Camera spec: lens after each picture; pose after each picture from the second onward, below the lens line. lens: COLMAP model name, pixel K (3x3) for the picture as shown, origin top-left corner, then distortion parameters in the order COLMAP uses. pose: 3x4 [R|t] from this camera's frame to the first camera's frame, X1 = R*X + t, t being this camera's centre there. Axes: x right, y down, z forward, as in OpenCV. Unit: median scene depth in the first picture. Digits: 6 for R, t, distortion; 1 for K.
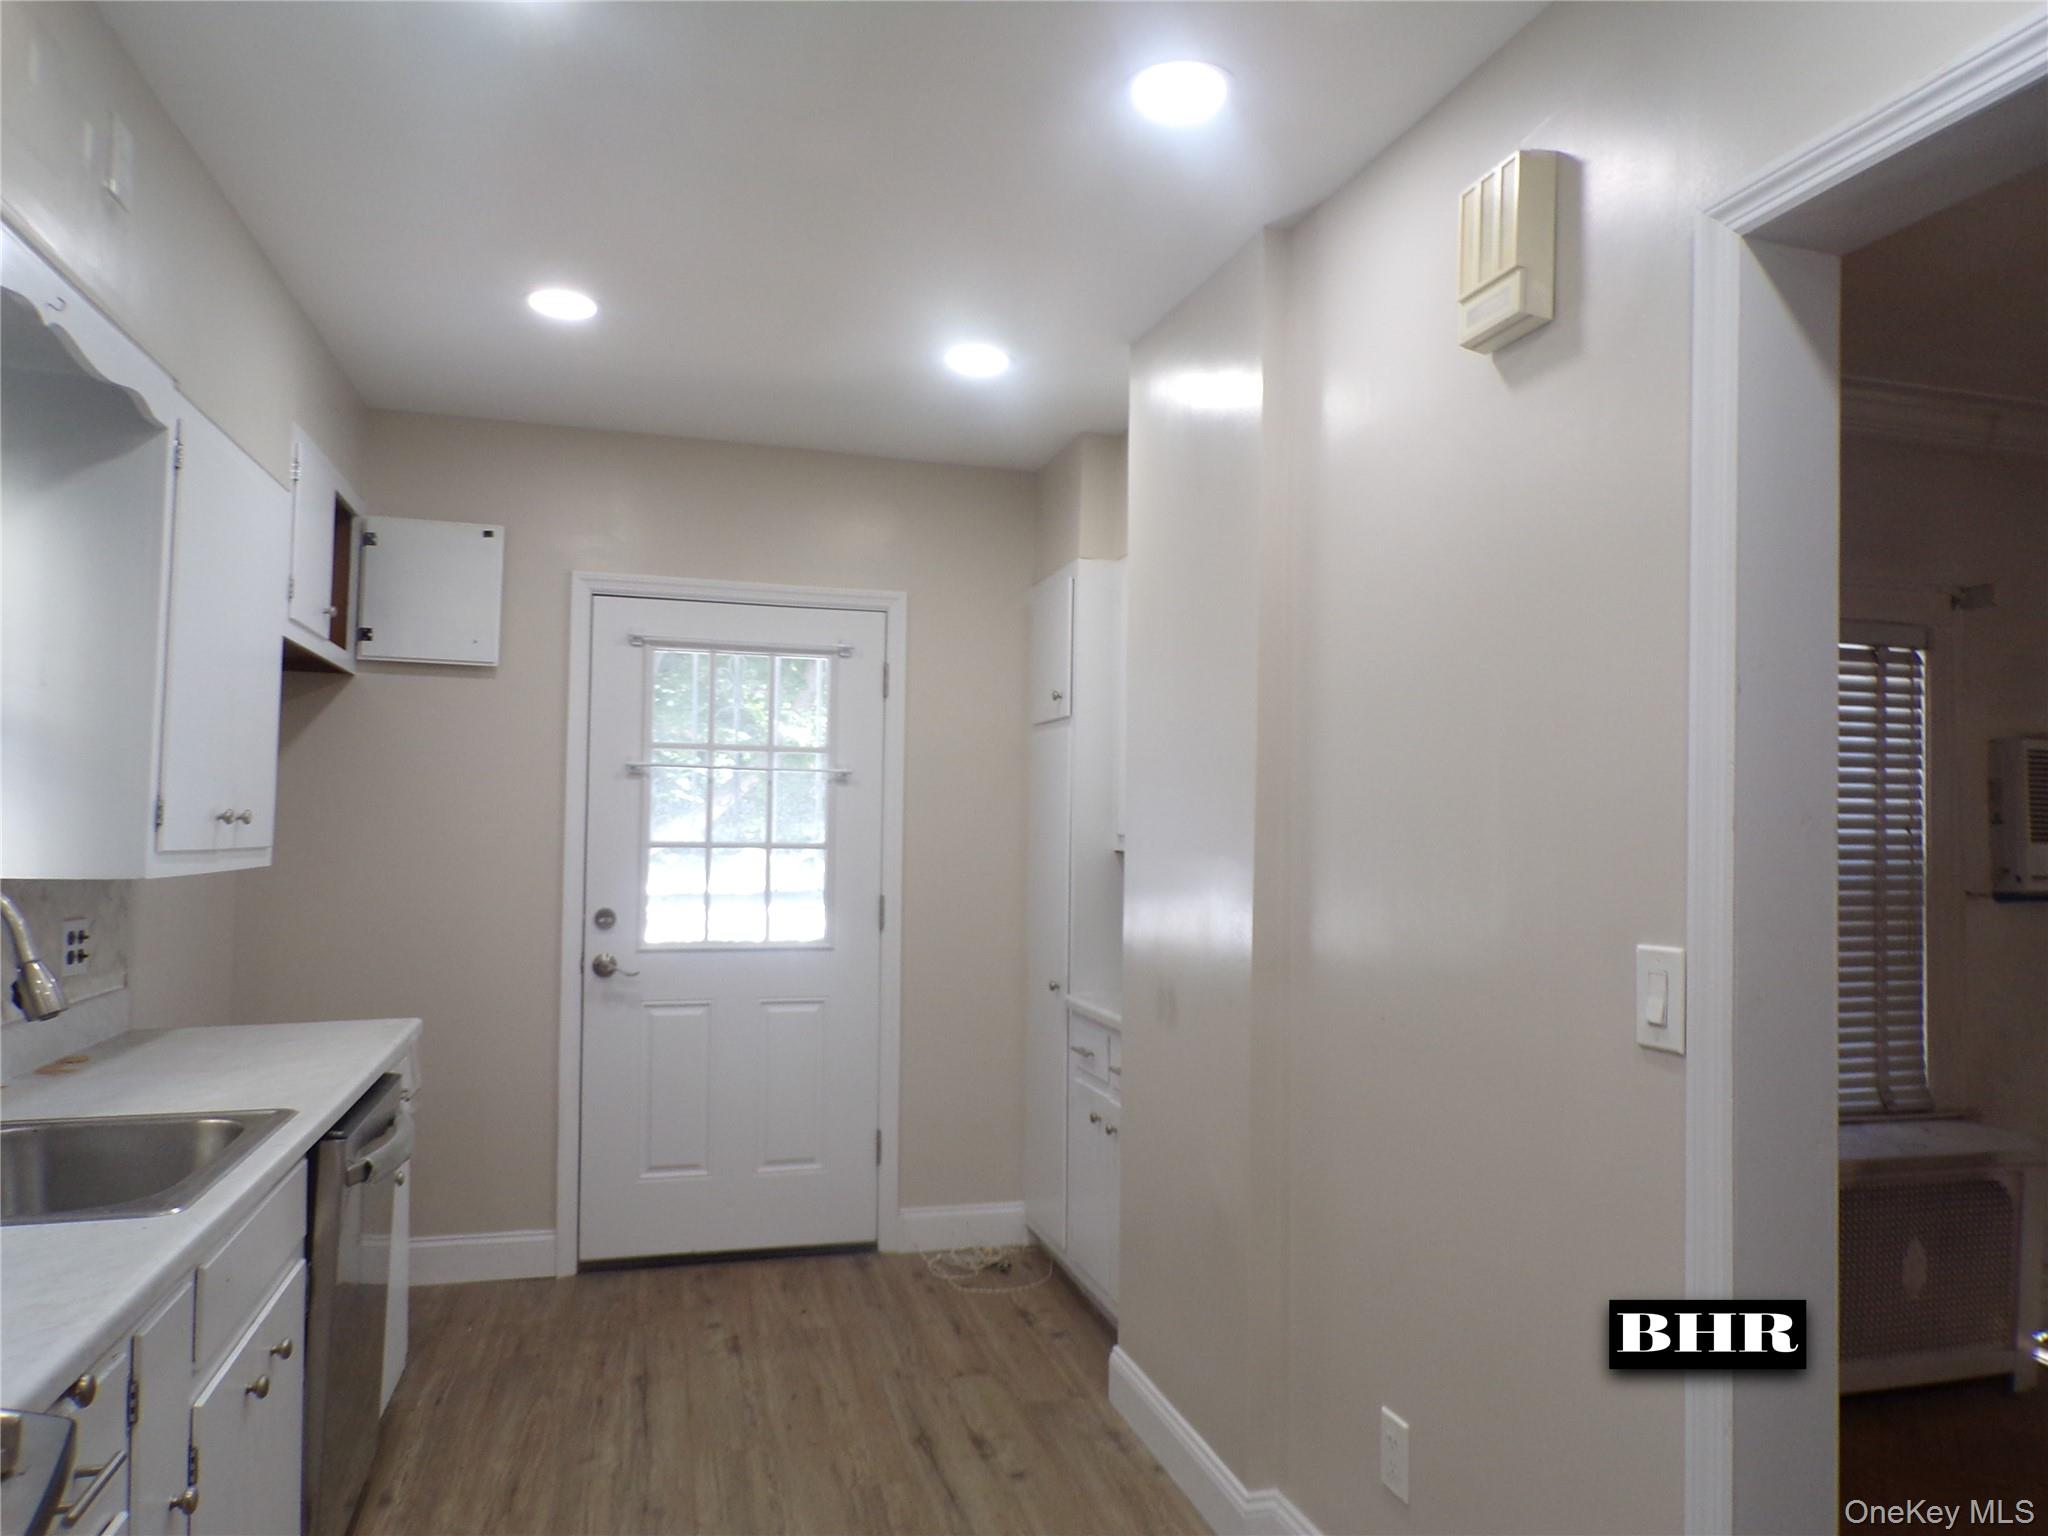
lens RADIAL K [[1378.5, 0, 1025.2], [0, 1378.5, 773.8], [0, 0, 1]] dist [-0.002086, -0.005867]
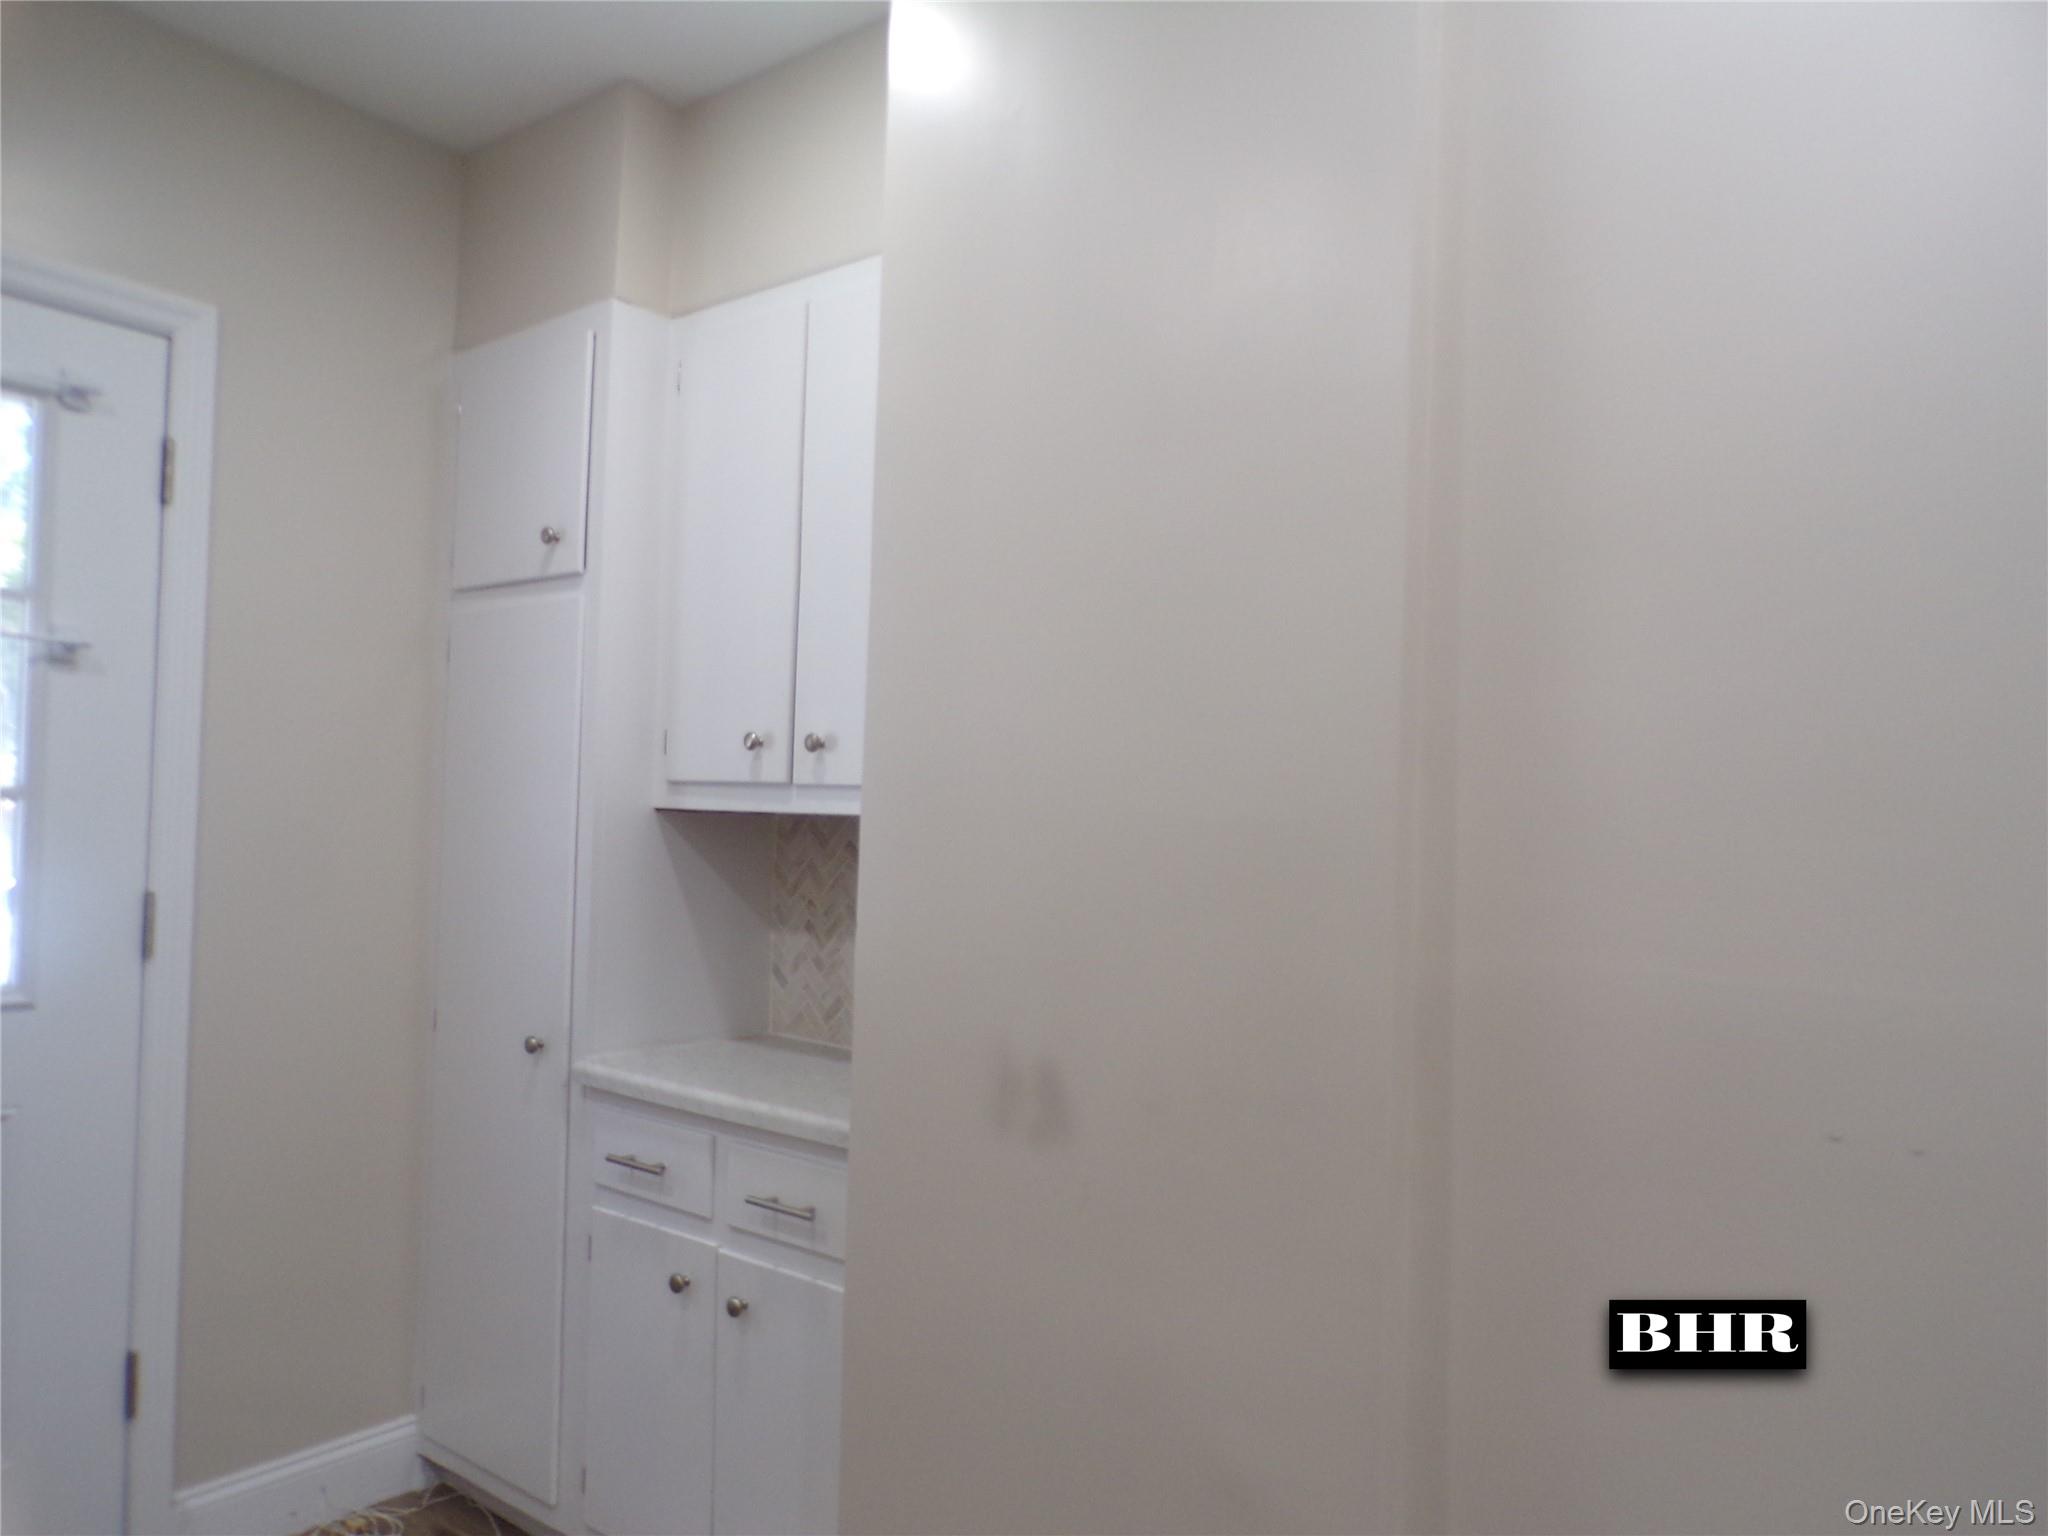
lens RADIAL K [[1378.5, 0, 1023.0], [0, 1378.5, 763.7], [0, 0, 1]] dist [-0.002086, -0.005867]
pose [[0.796704, 0.025763, 0.603820, -0.155888], [-0.044656, 0.998869, 0.016302, 0.018673], [-0.602718, -0.039952, 0.796954, 0.406312]]
